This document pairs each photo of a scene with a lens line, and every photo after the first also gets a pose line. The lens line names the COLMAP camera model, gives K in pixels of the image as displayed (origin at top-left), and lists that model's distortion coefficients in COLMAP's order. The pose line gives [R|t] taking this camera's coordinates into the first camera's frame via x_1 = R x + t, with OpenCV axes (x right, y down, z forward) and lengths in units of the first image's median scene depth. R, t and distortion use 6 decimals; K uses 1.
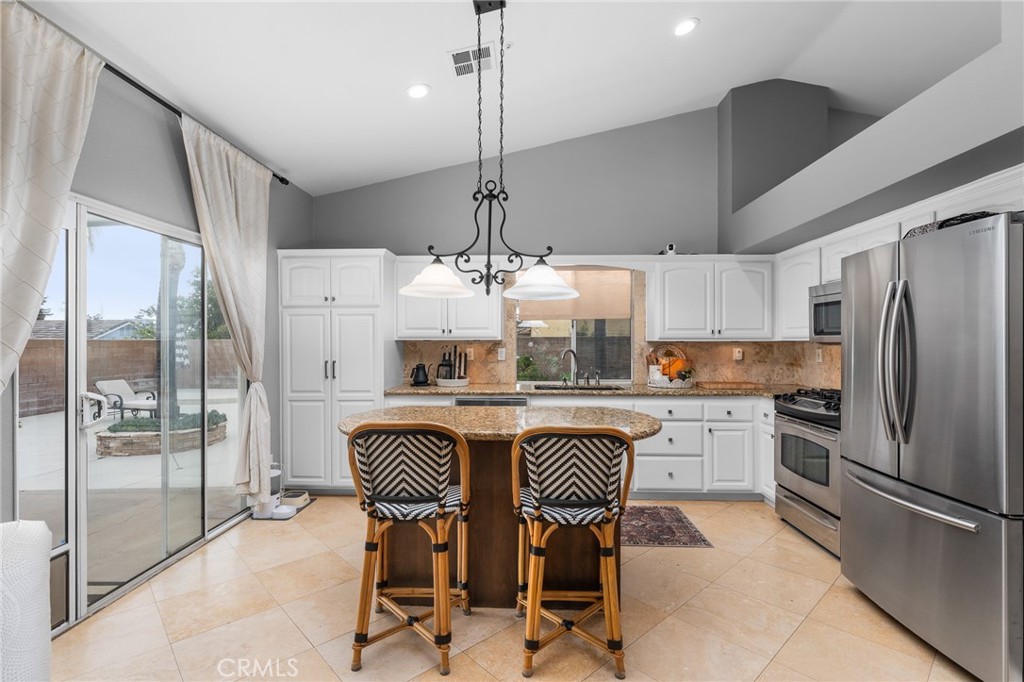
lens RADIAL K [[485.7, 0, 508.5], [0, 485.7, 343.0], [0, 0, 1]] dist [-0.000744, -0.000816]
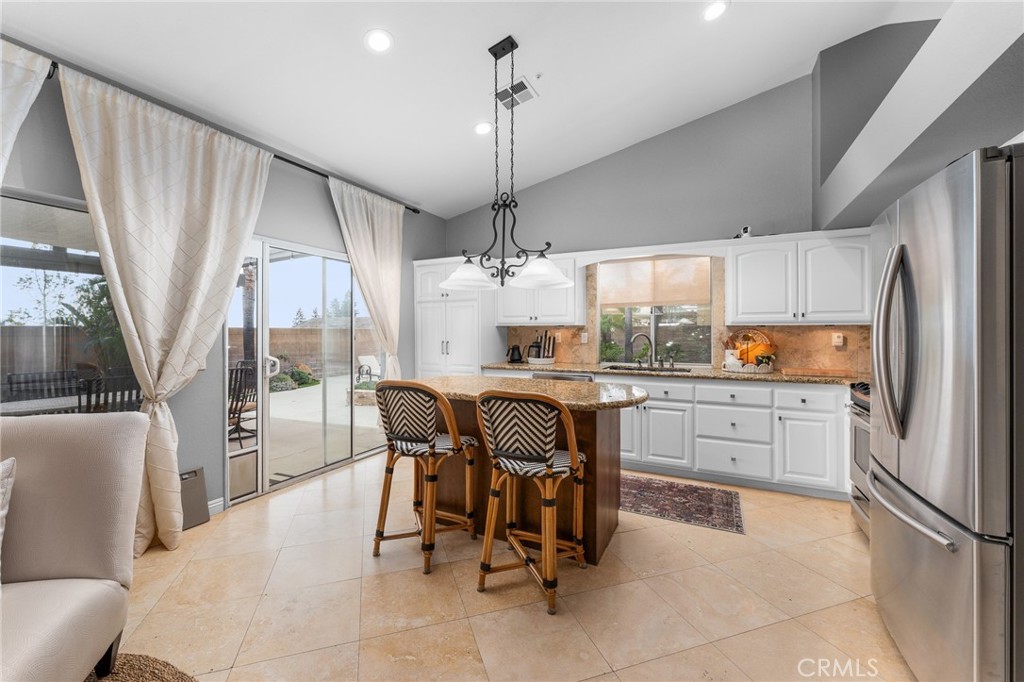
lens RADIAL K [[417.3, 0, 499.0], [0, 417.3, 331.5], [0, 0, 1]] dist [0.000556, -0.000072]
pose [[0.907208, 0.000207, -0.420682, 0.261828], [-0.001264, 0.999997, -0.002234, 0.012436], [0.420680, 0.002558, 0.907206, 0.024338]]
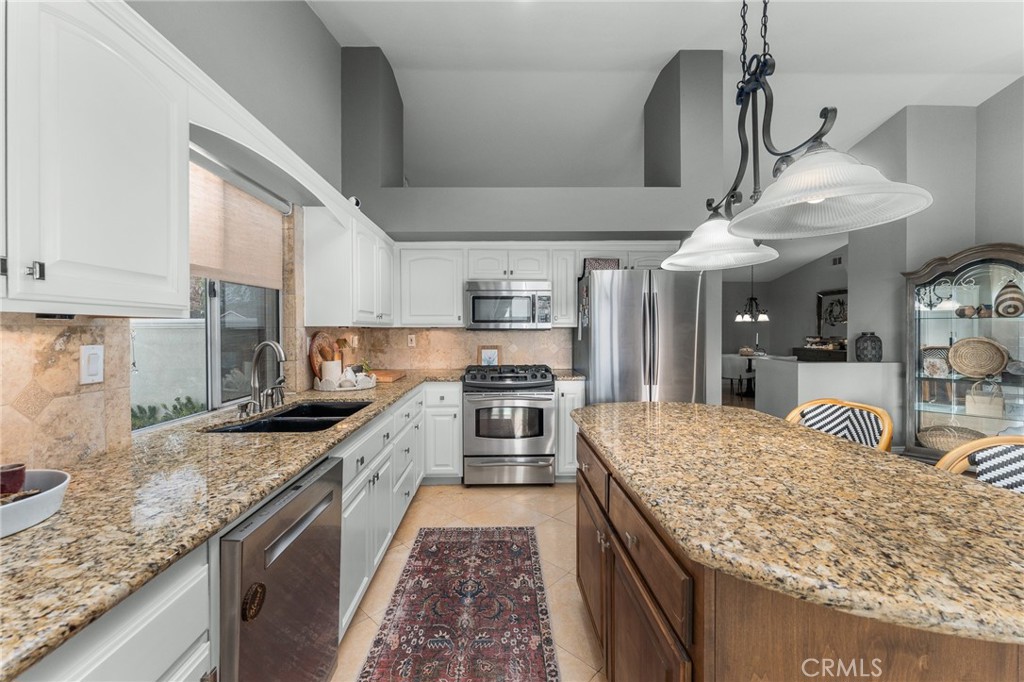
lens RADIAL K [[417.3, 0, 499.0], [0, 417.3, 331.5], [0, 0, 1]] dist [0.000556, -0.000072]
pose [[-0.071070, -0.001905, 0.997470, -0.362317], [0.002910, 0.999994, 0.002117, 0.003432], [-0.997467, 0.003053, -0.071064, 0.910717]]
